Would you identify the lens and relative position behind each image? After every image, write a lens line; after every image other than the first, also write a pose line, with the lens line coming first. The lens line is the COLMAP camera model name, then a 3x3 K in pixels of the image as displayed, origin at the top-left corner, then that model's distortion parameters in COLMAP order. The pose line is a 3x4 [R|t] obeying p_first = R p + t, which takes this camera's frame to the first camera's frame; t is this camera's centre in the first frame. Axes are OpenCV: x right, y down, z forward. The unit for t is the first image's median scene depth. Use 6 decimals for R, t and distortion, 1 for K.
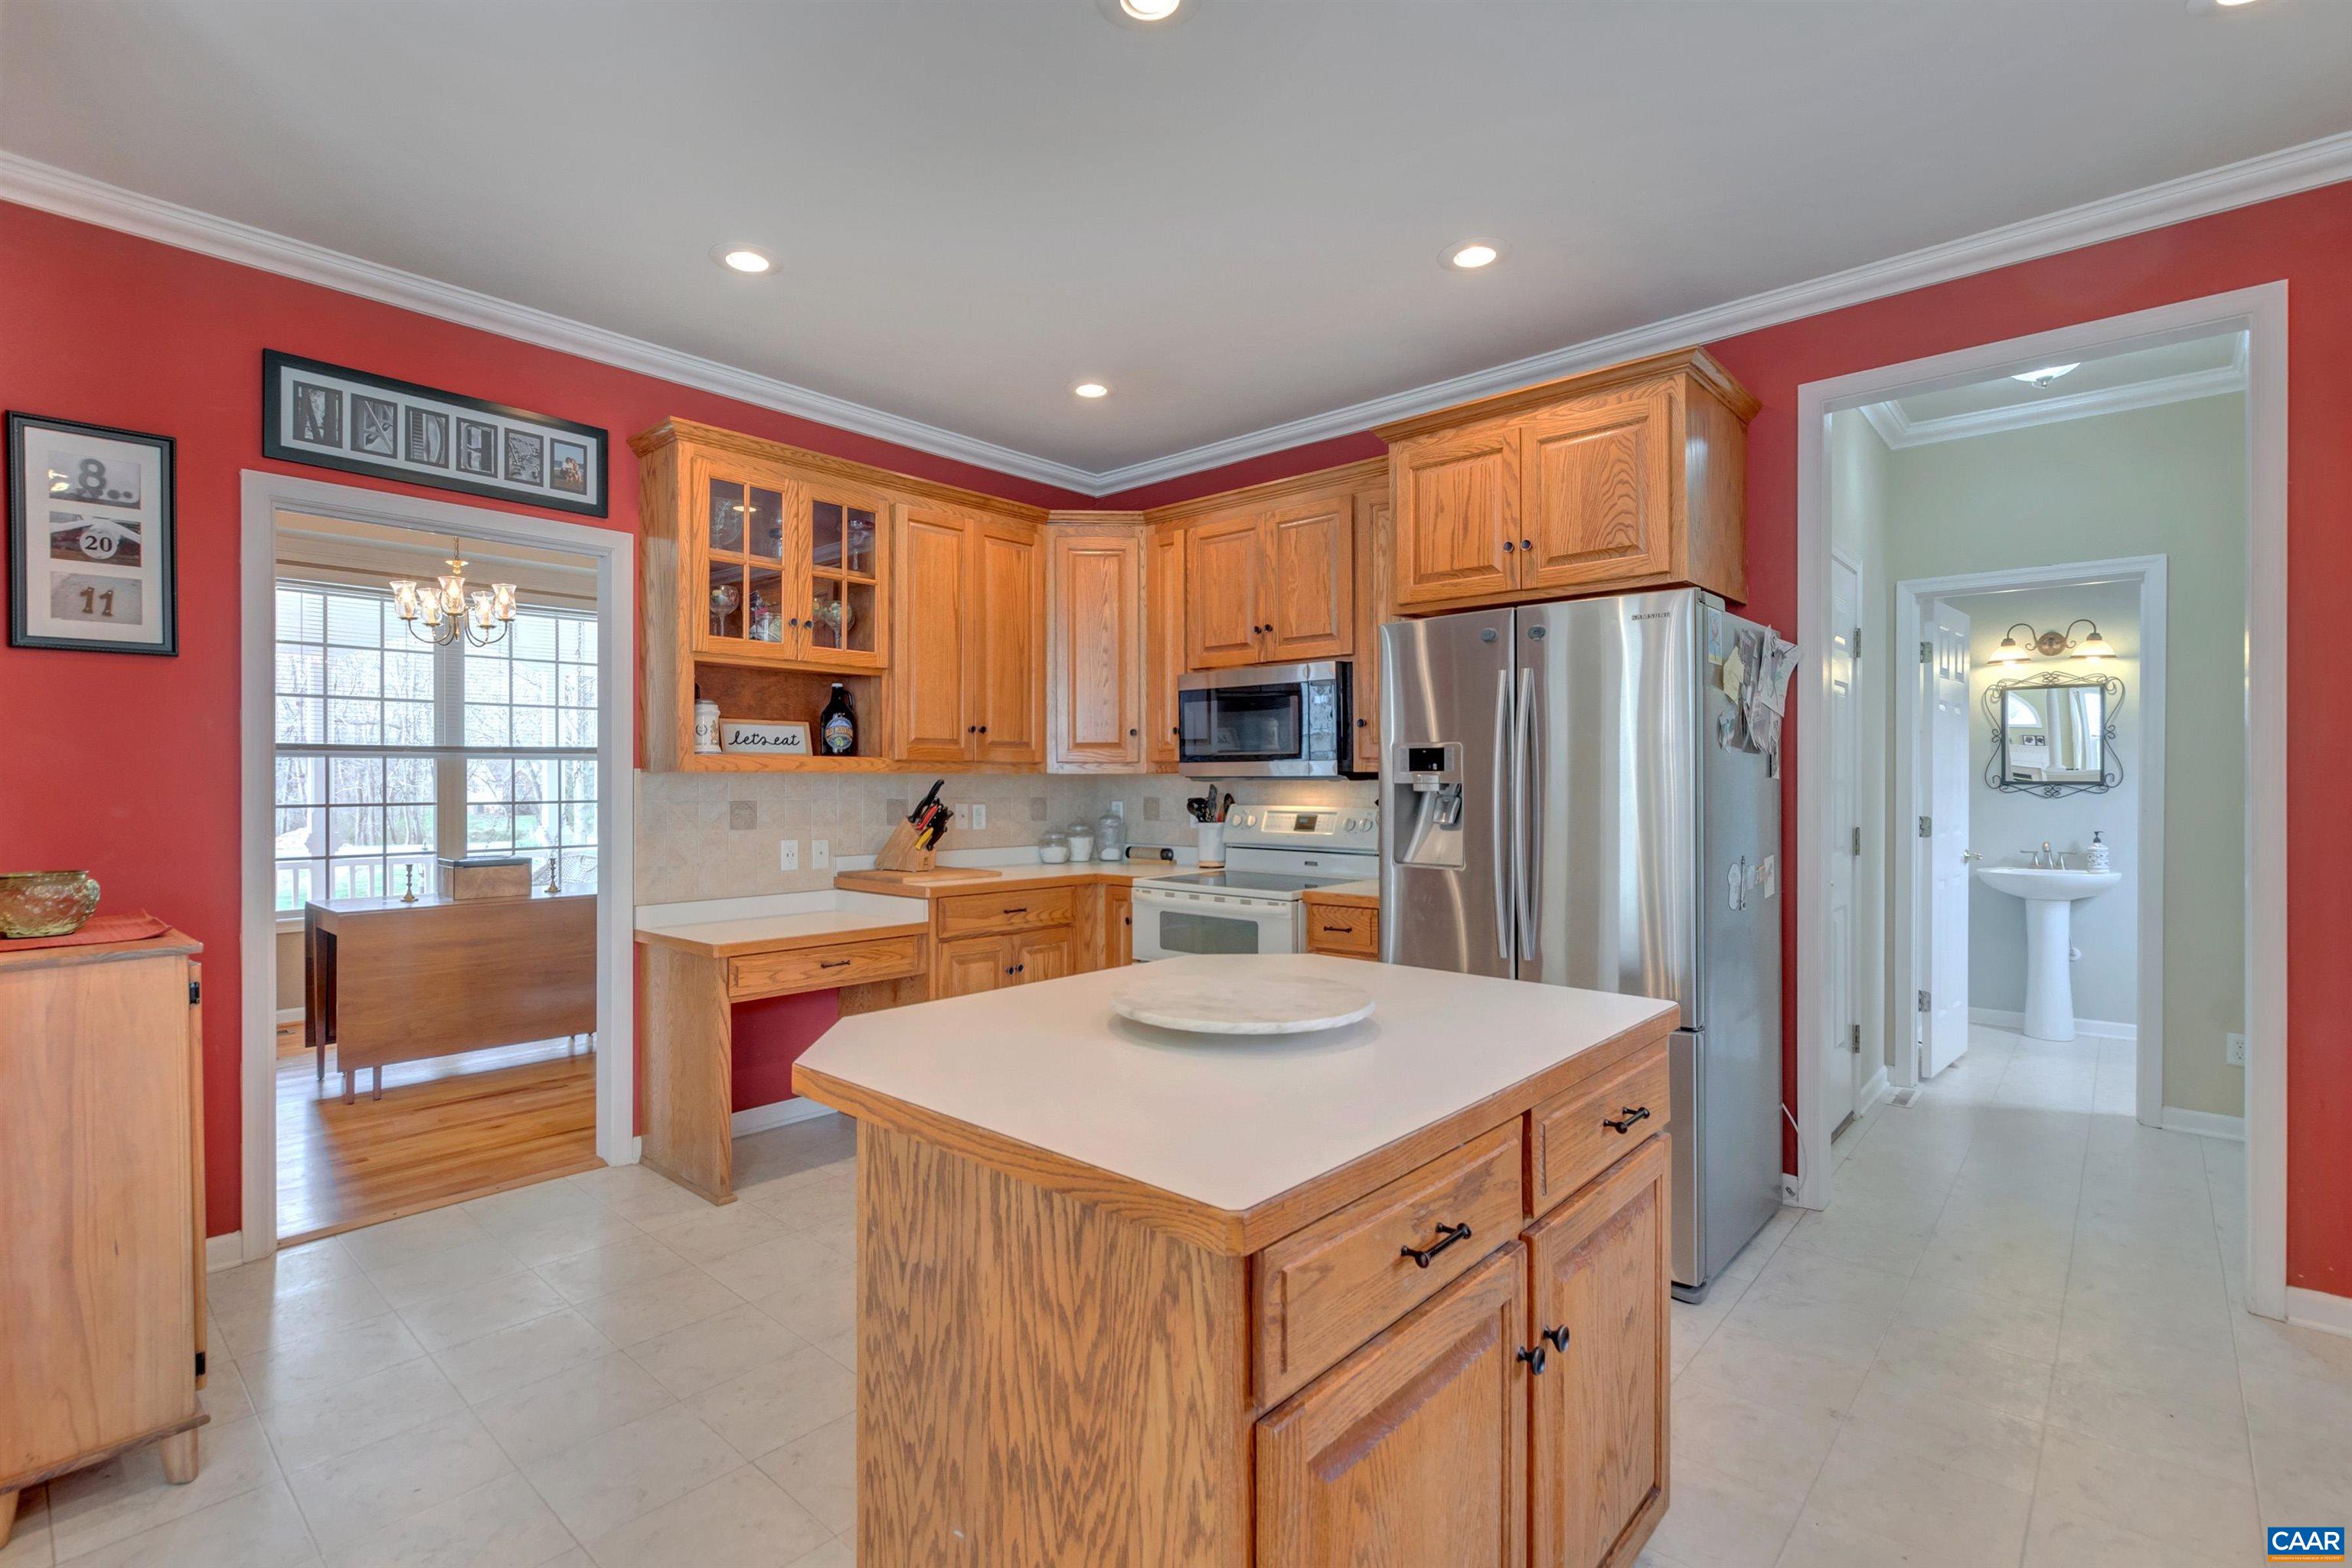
lens RADIAL K [[1101.2, 0, 1138.5], [0, 1101.2, 778.3], [0, 0, 1]] dist [0.004963, 0.000255]
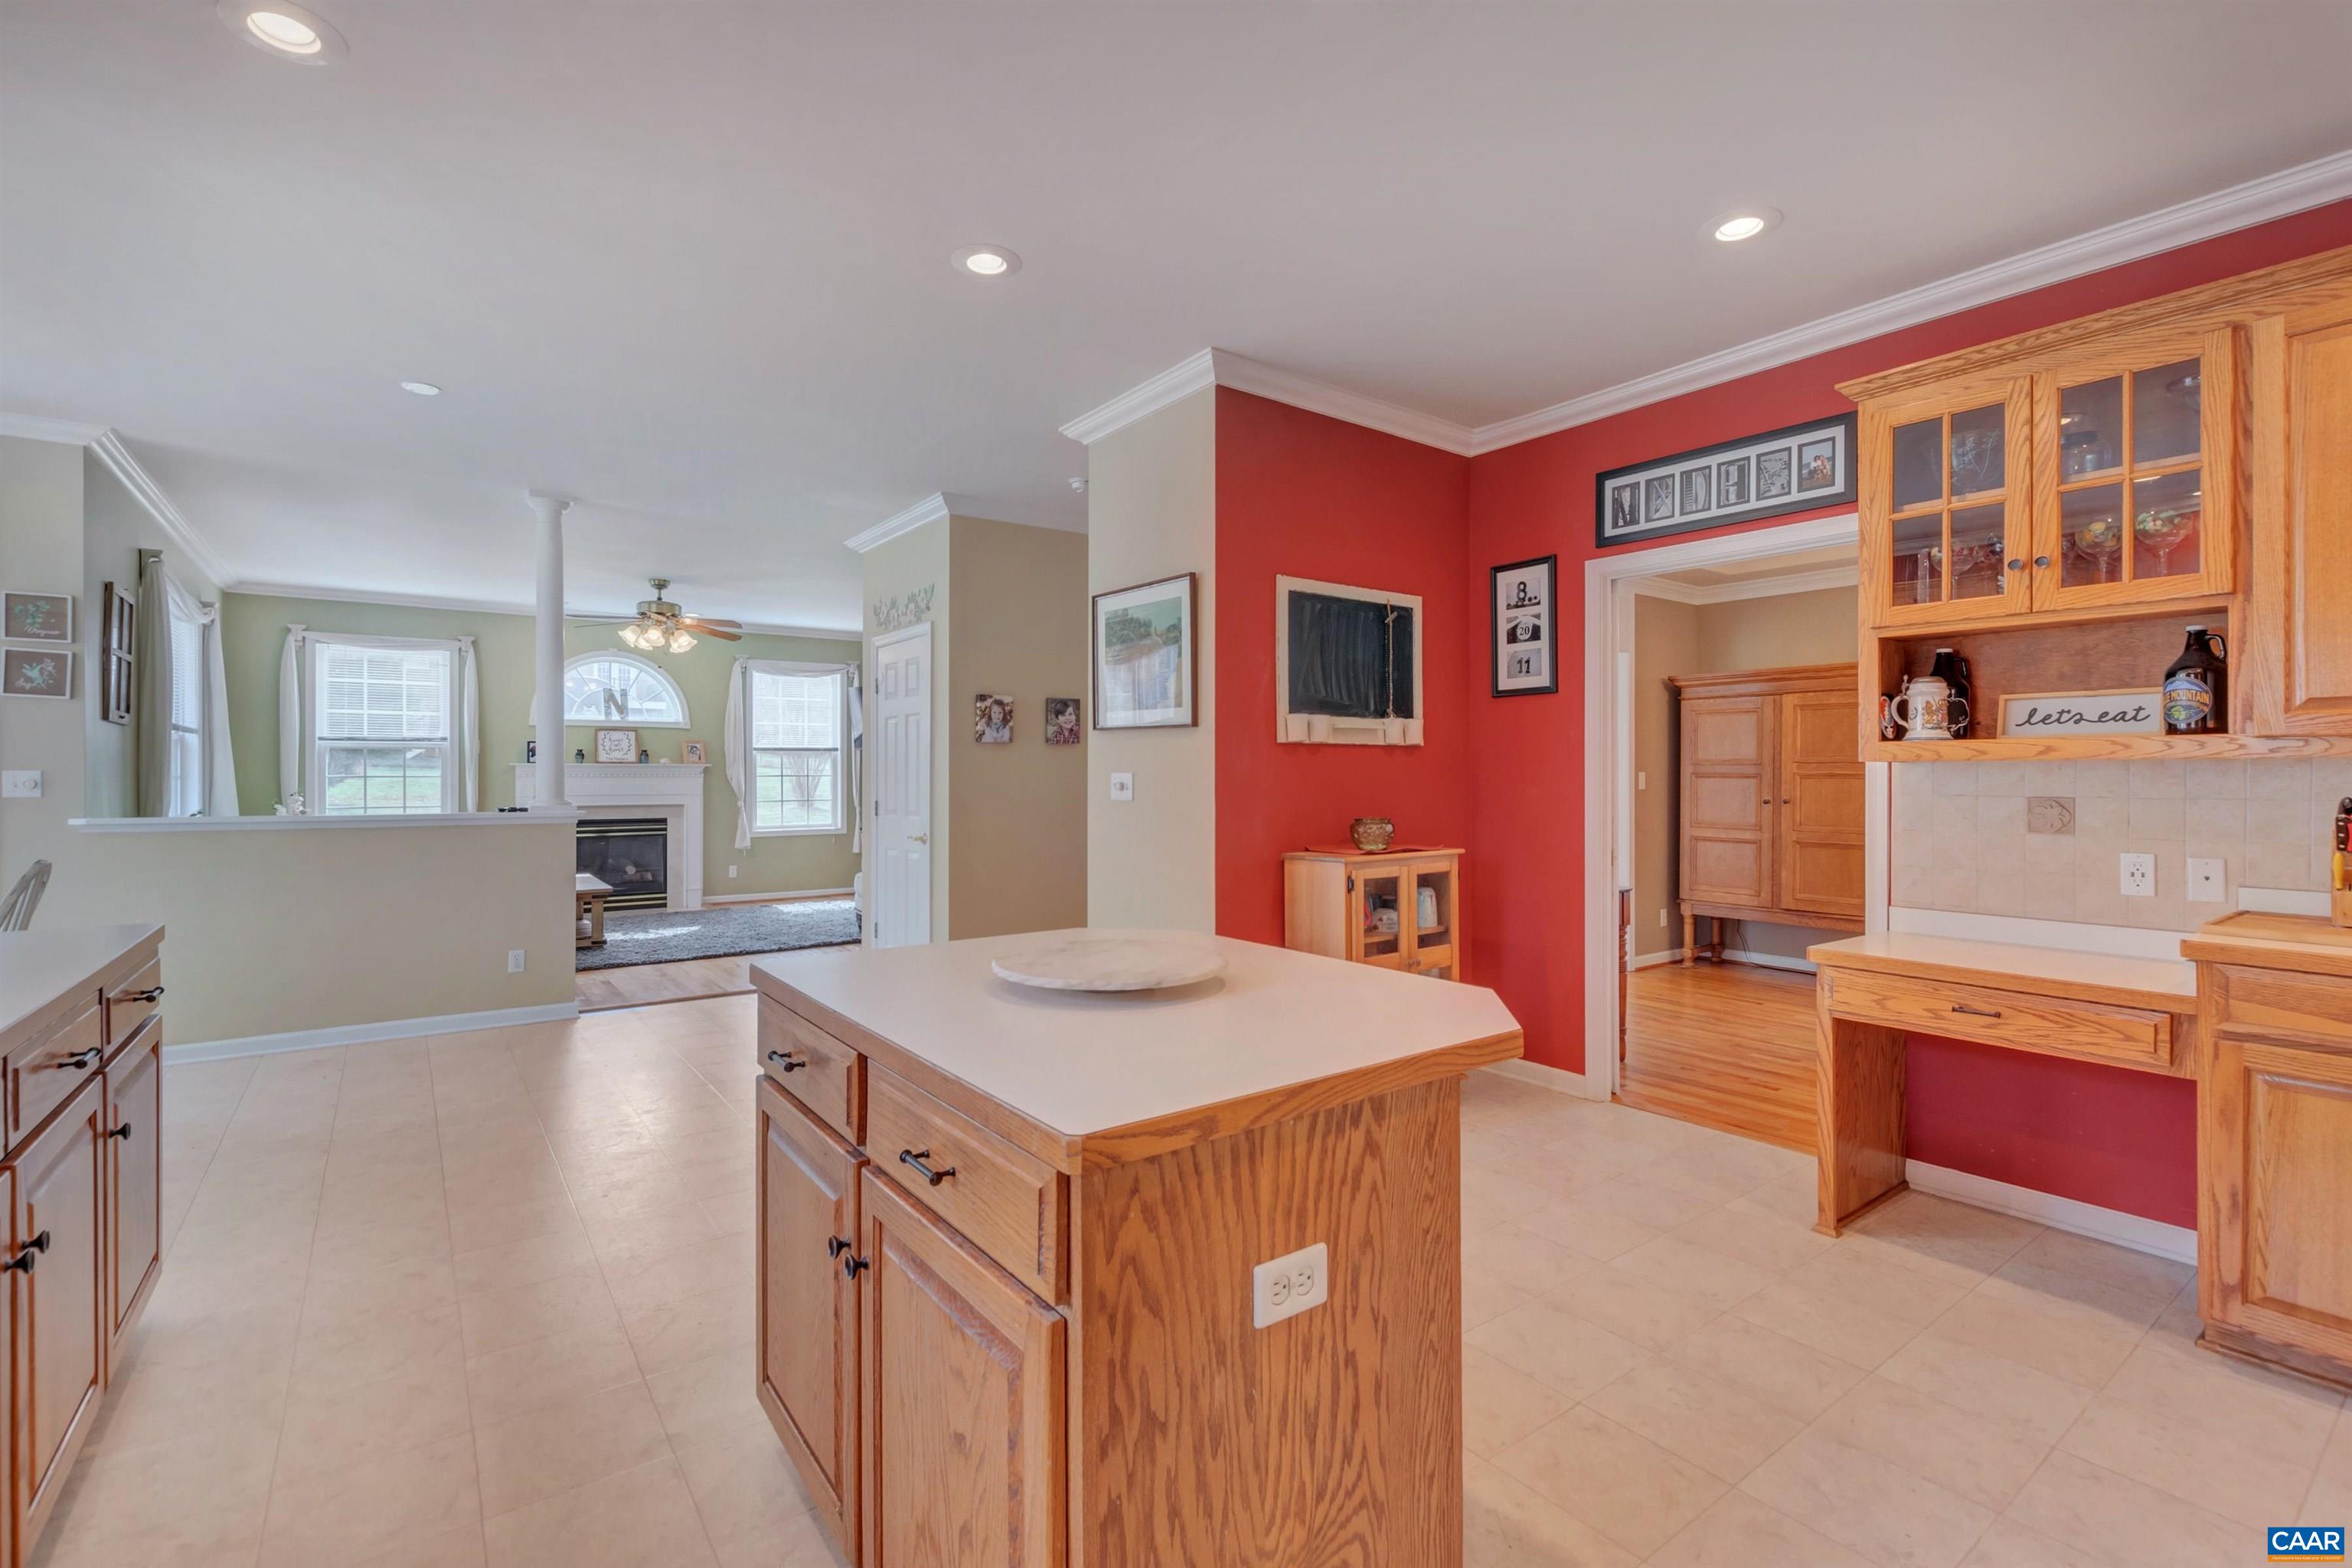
lens RADIAL K [[1016.3, 0, 1171.3], [0, 1016.3, 772.7], [0, 0, 1]] dist [-0.001081, -0.001409]
pose [[-0.177427, -0.000926, -0.984133, 0.523920], [0.004016, 0.999991, -0.001665, 0.002136], [0.984126, -0.004248, -0.177422, 0.585810]]
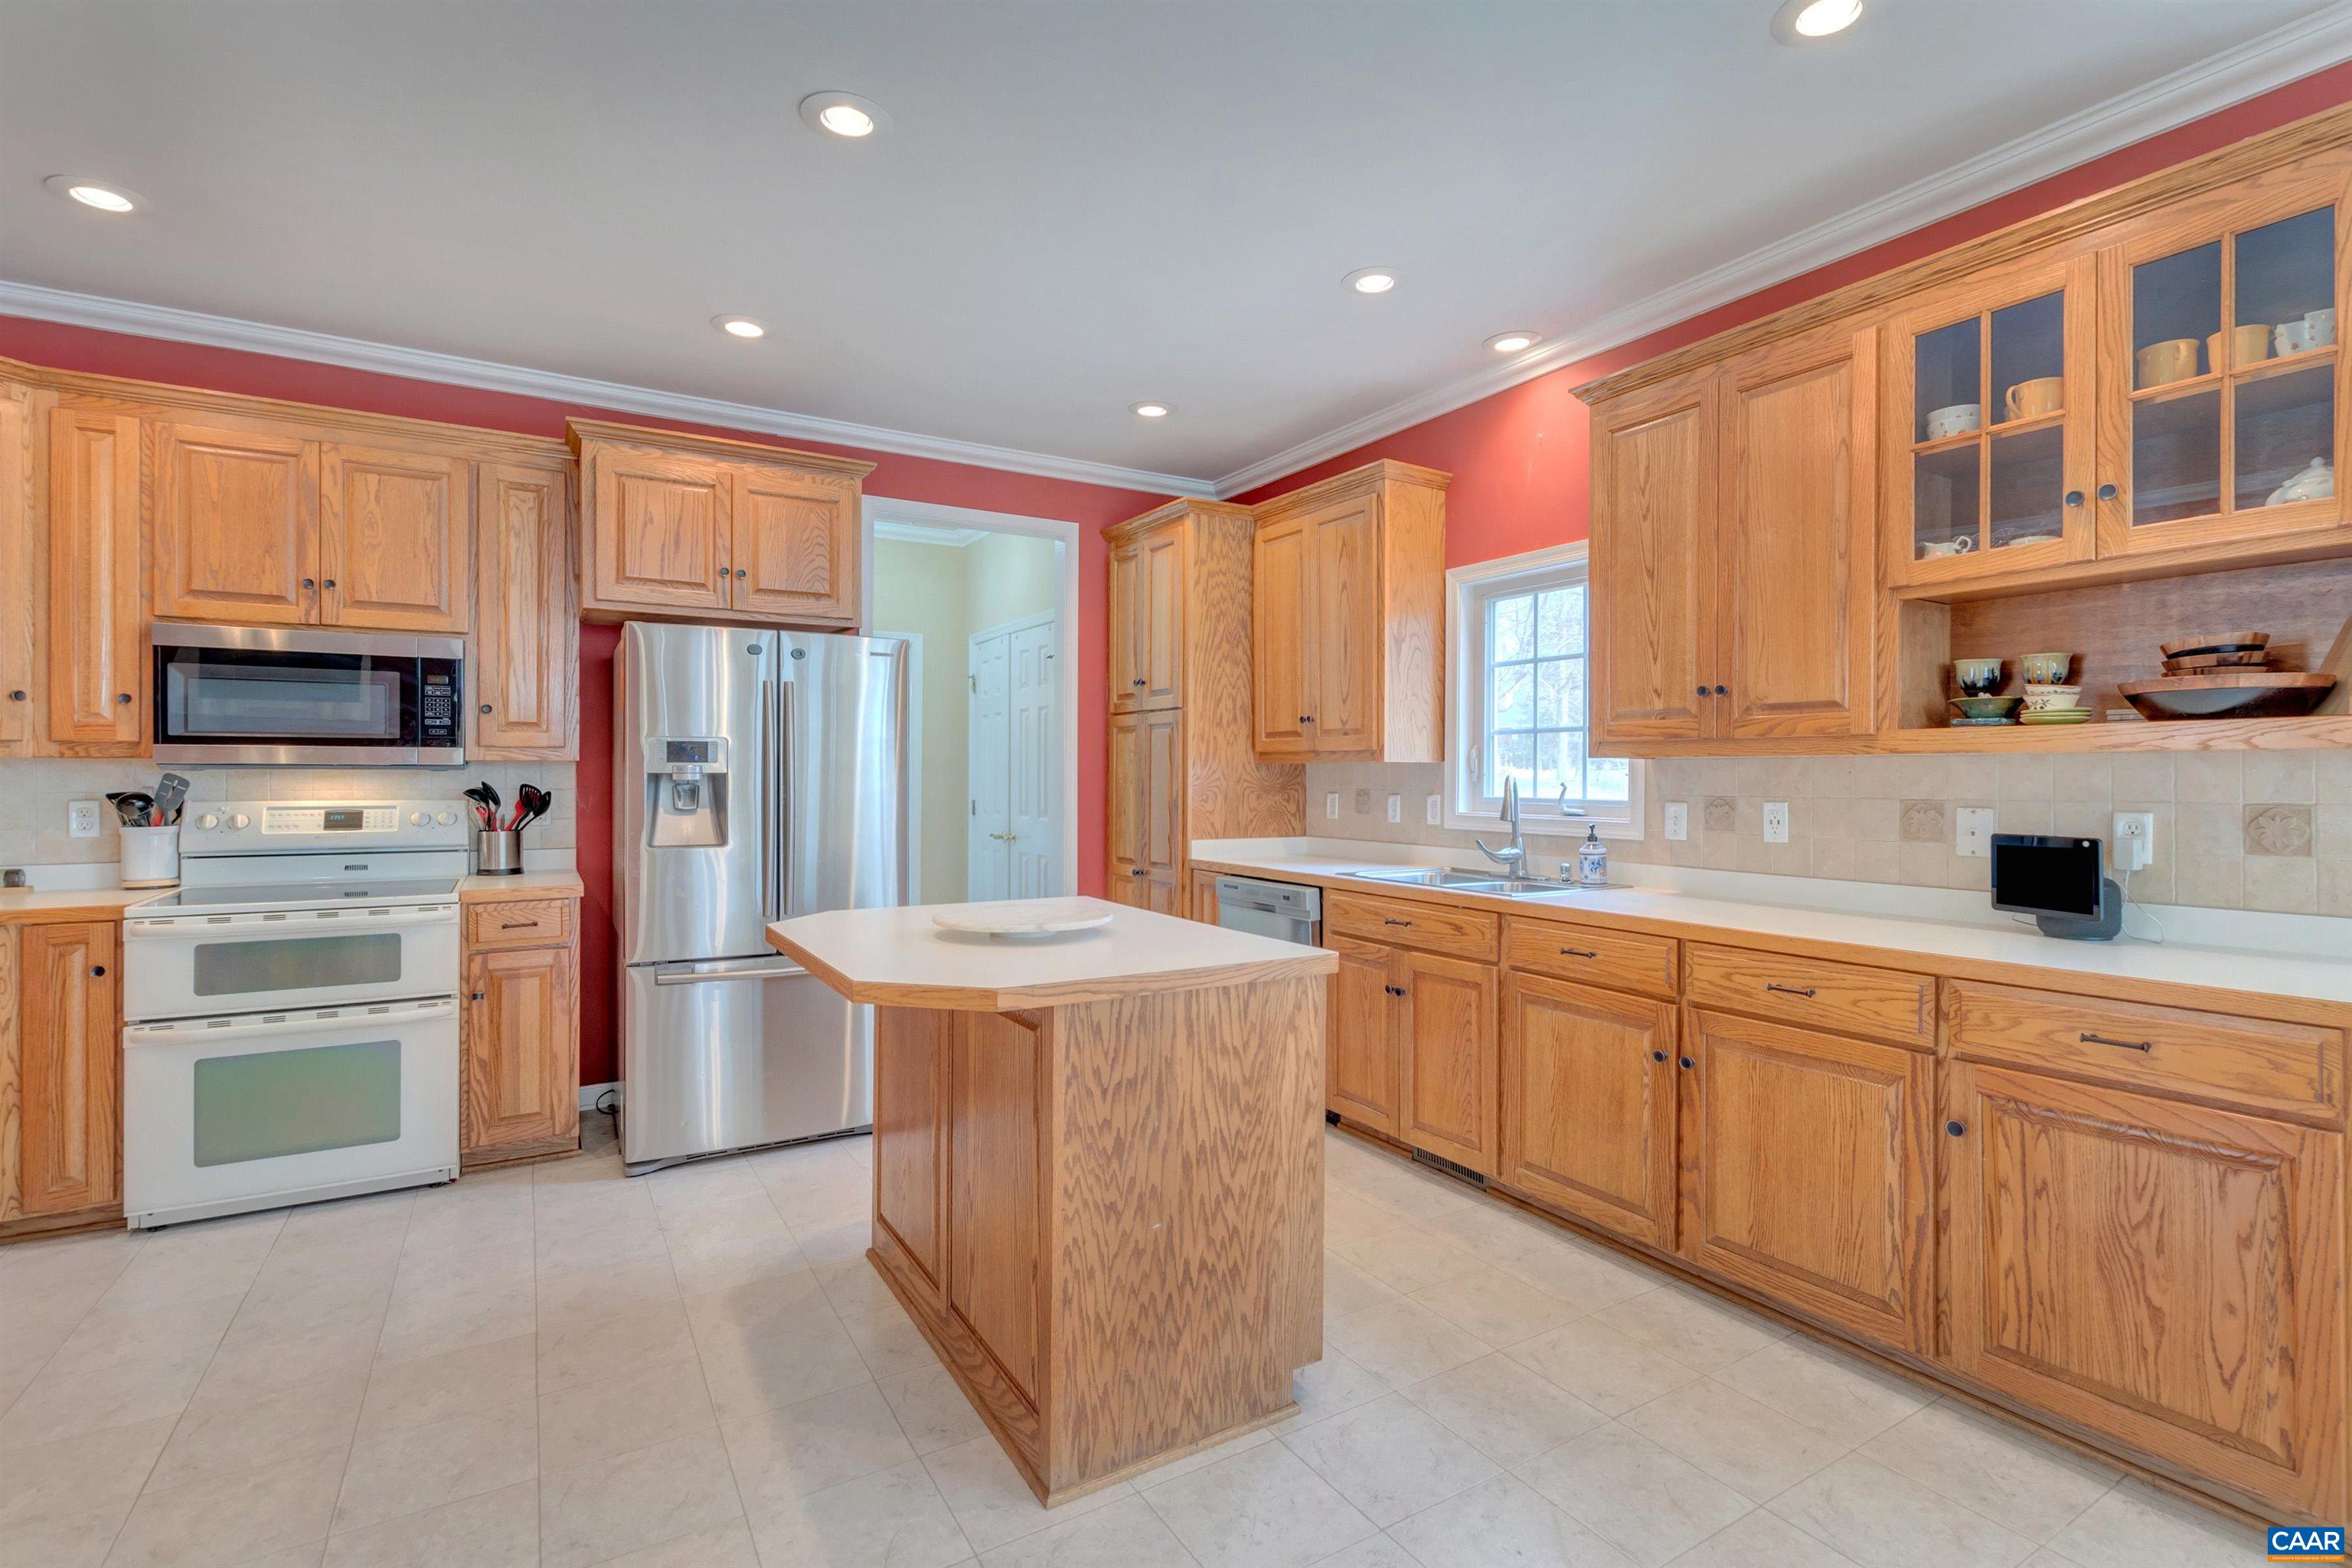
lens RADIAL K [[1099.2, 0, 1215.4], [0, 1099.2, 776.4], [0, 0, 1]] dist [0.003344, -0.000514]
pose [[0.258212, -0.002359, 0.966085, -0.603232], [-0.004498, 0.999983, 0.003644, 0.001805], [-0.966078, -0.005286, 0.258197, 0.172371]]
